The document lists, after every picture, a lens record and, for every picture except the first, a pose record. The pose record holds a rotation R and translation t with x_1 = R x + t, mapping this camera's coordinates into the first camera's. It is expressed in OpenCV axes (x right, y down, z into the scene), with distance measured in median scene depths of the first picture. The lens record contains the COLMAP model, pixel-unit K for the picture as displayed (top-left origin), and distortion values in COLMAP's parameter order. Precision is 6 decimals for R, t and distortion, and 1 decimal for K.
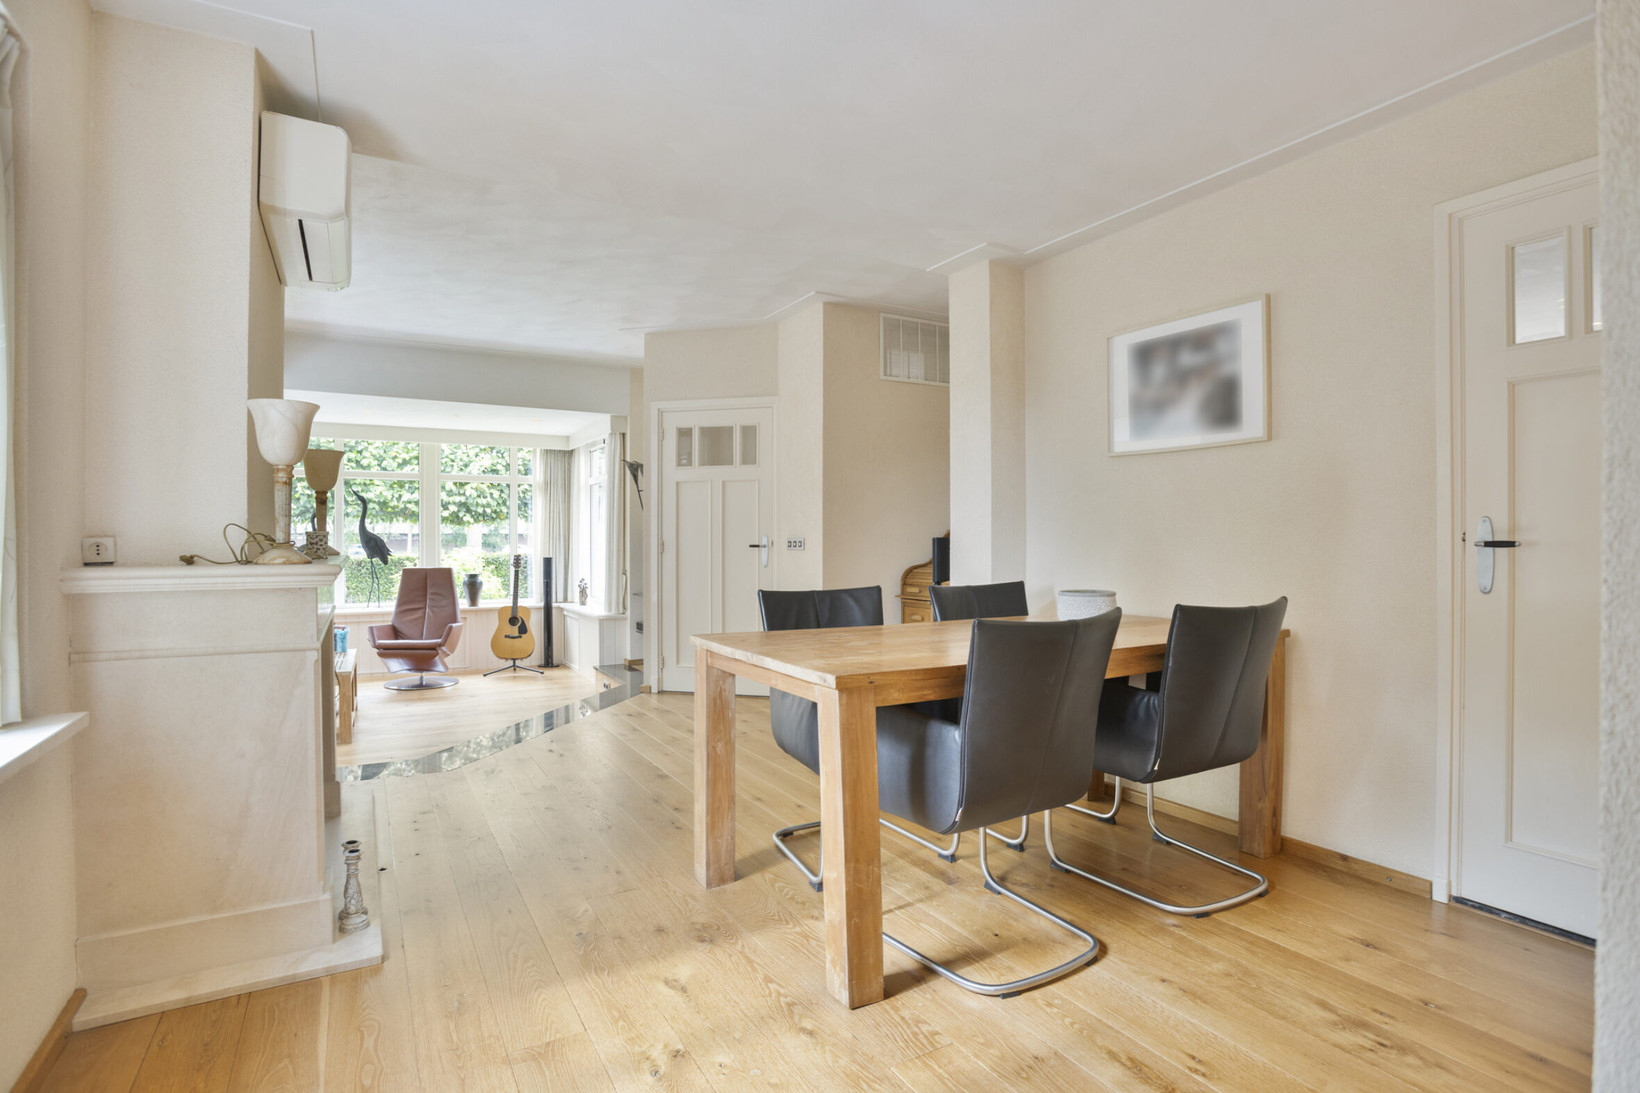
lens RADIAL K [[793.6, 0, 779.0], [0, 793.6, 549.0], [0, 0, 1]] dist [-0.057736, 0.000486]
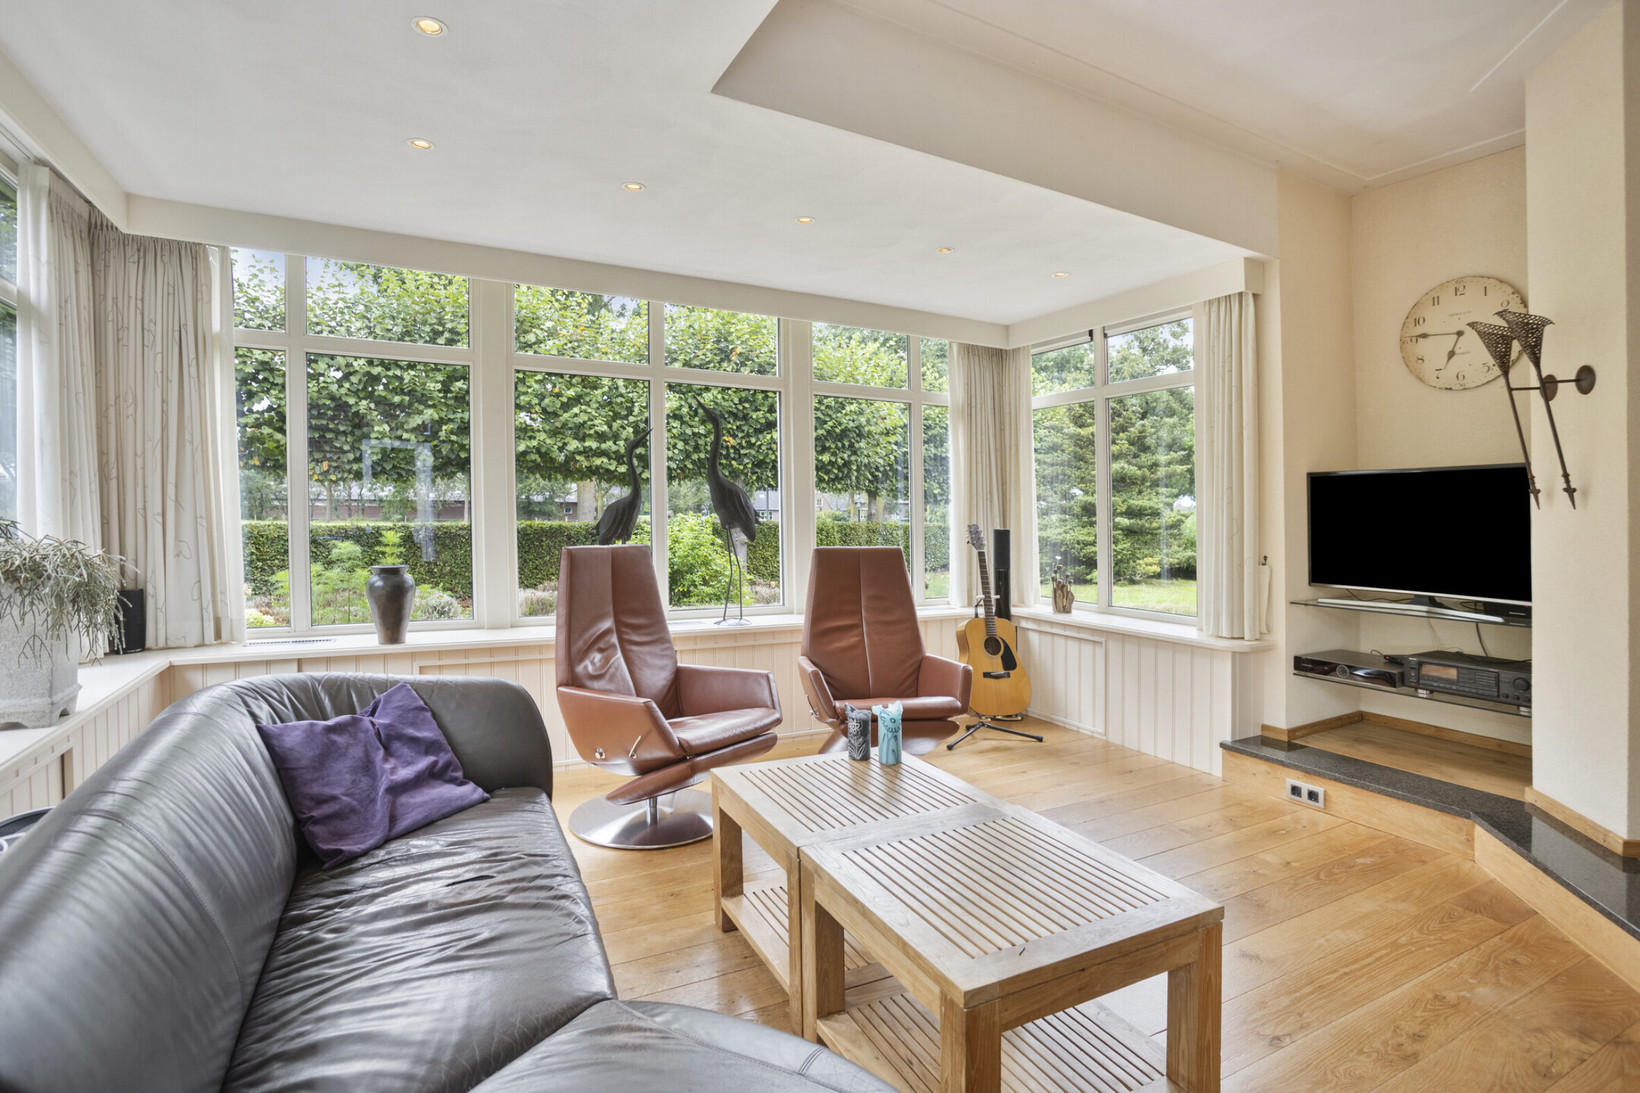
lens RADIAL K [[805.5, 0, 828.2], [0, 805.5, 530.1], [0, 0, 1]] dist [-0.074260, 0.000693]
pose [[0.999947, 0.009251, -0.004615, -0.468879], [-0.009197, 0.999890, 0.011596, 0.006462], [0.004722, -0.011553, 0.999922, 0.467107]]
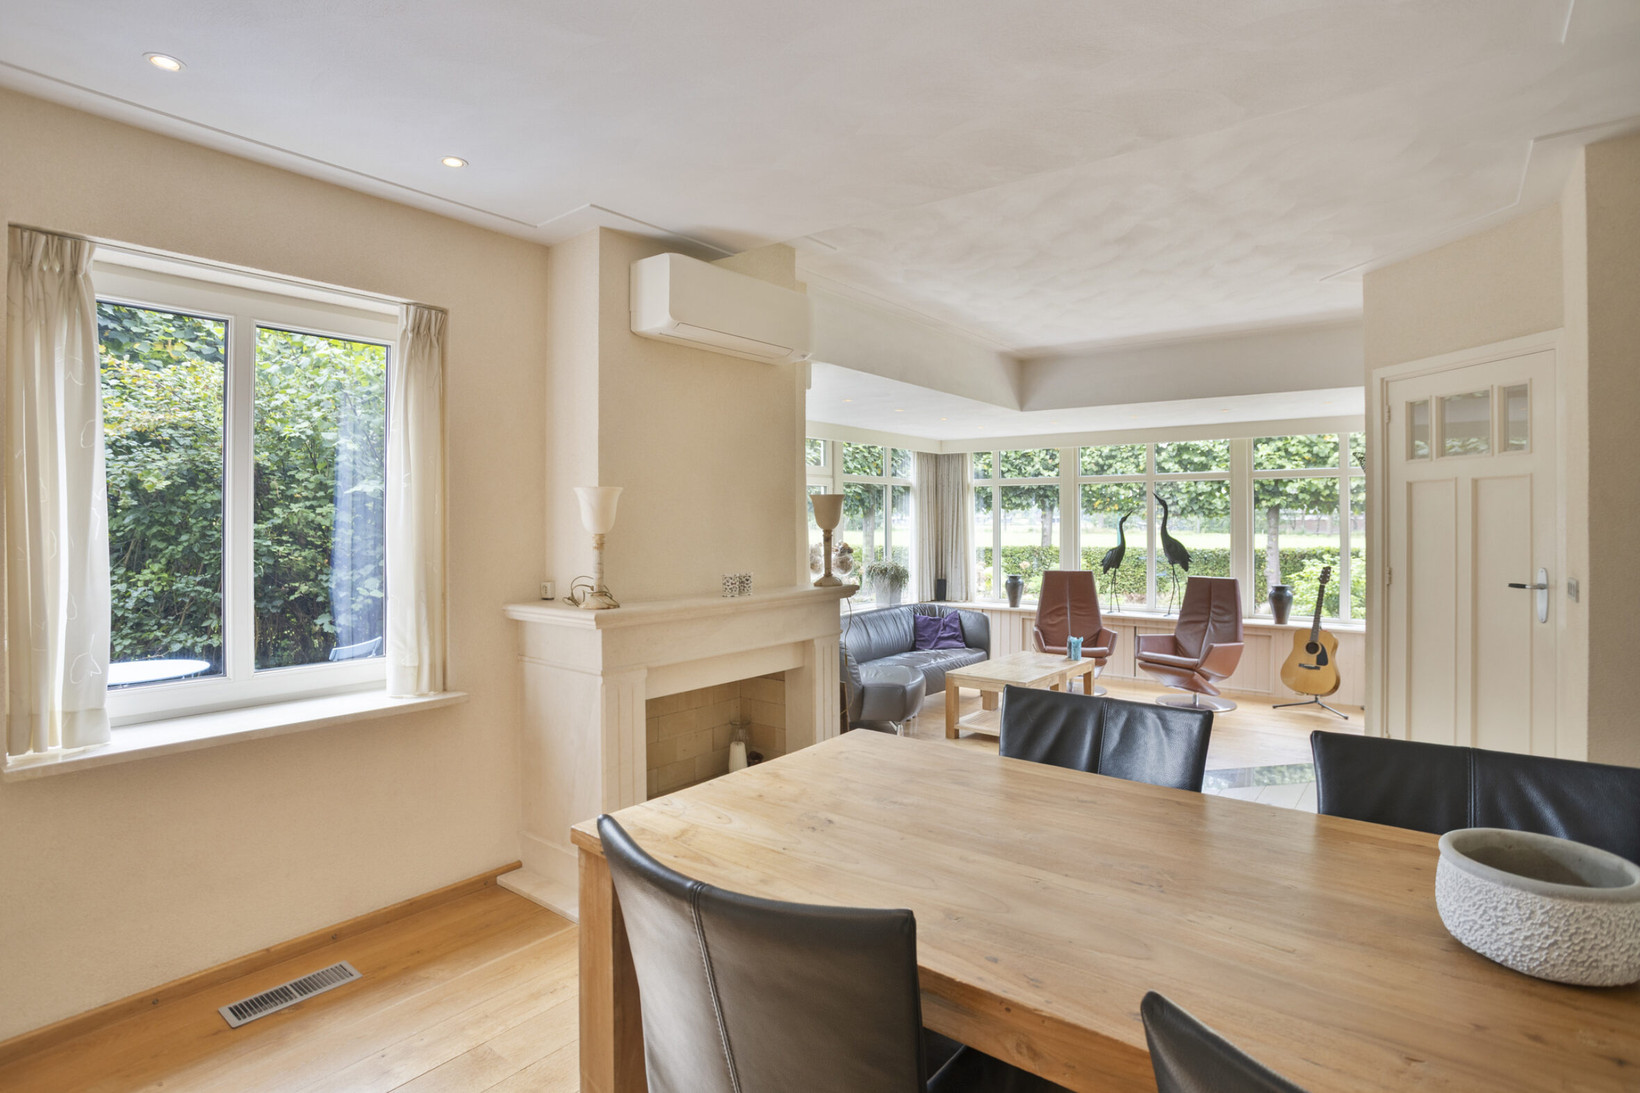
lens RADIAL K [[805.5, 0, 828.2], [0, 805.5, 530.1], [0, 0, 1]] dist [-0.074260, 0.000693]
pose [[0.405382, 0.007205, -0.914119, 0.211848], [-0.005800, 0.999969, 0.005309, -0.034354], [0.914129, 0.003150, 0.405412, 0.217349]]
